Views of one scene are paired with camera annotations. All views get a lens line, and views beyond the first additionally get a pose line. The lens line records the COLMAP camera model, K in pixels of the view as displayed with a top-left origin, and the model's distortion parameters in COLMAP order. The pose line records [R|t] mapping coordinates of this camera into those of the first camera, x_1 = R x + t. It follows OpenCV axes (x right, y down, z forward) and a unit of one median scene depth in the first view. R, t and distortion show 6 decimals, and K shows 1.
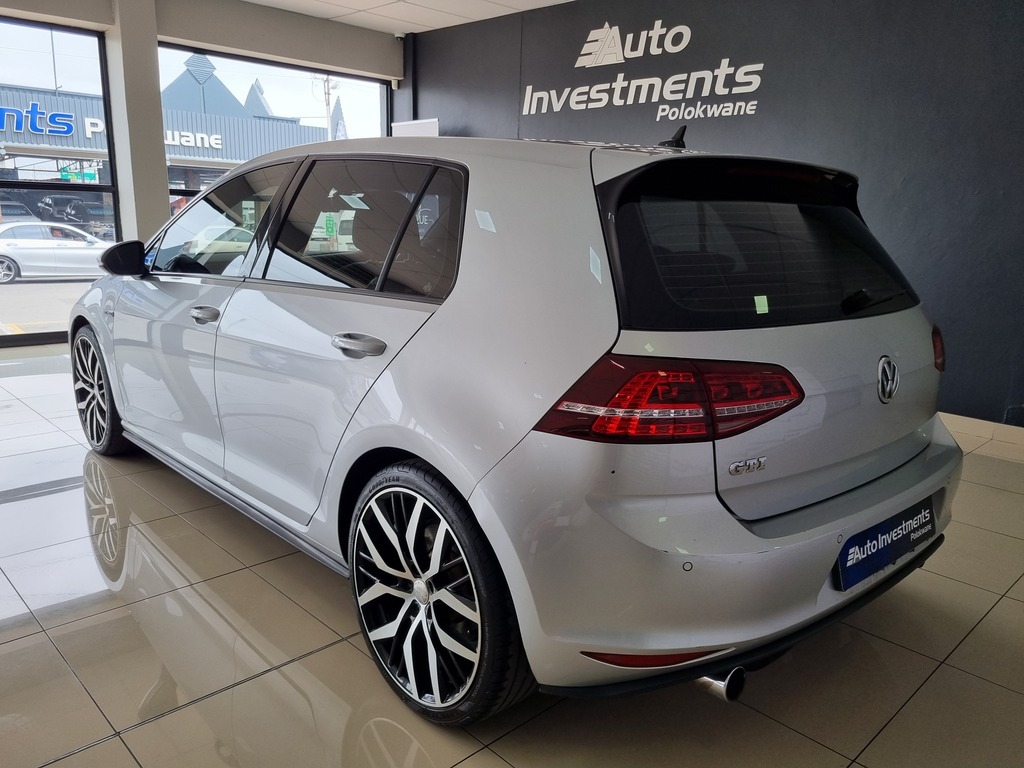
lens RADIAL K [[765.6, 0, 527.5], [0, 765.6, 387.1], [0, 0, 1]] dist [0.048590, -0.006512]
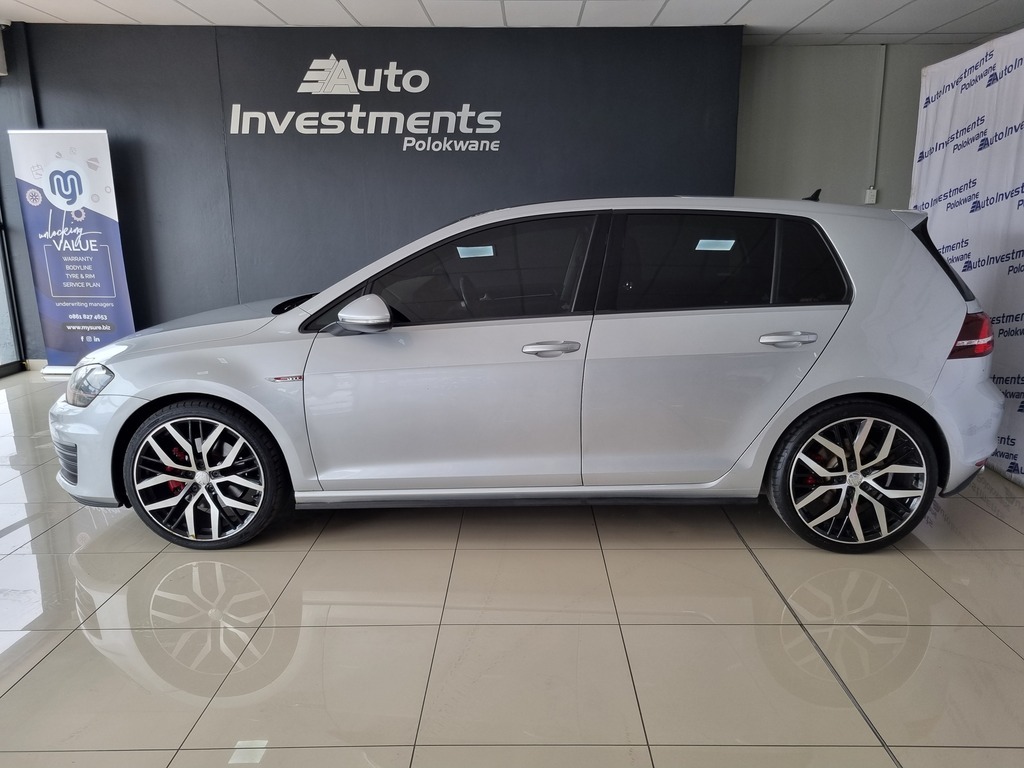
lens RADIAL K [[765.6, 0, 527.5], [0, 765.6, 387.1], [0, 0, 1]] dist [0.048590, -0.006512]
pose [[0.702562, -0.183983, 0.687428, -0.559401], [0.184335, 0.980080, 0.073915, -0.057285], [-0.687333, 0.074787, 0.722482, 0.089010]]
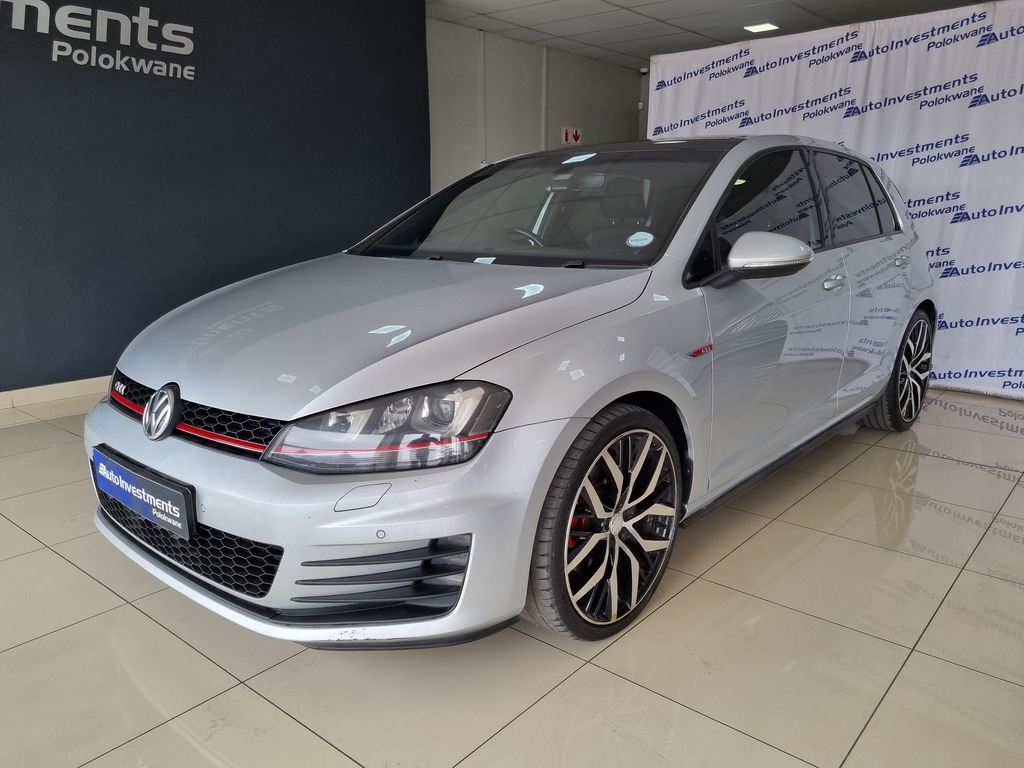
lens RADIAL K [[763.1, 0, 511.8], [0, 763.1, 395.0], [0, 0, 1]] dist [0.011417, 0.001932]
pose [[-0.077510, -0.266898, 0.960603, -0.673735], [0.220402, 0.935076, 0.277590, -0.158987], [-0.972325, 0.233234, -0.013653, 0.678609]]
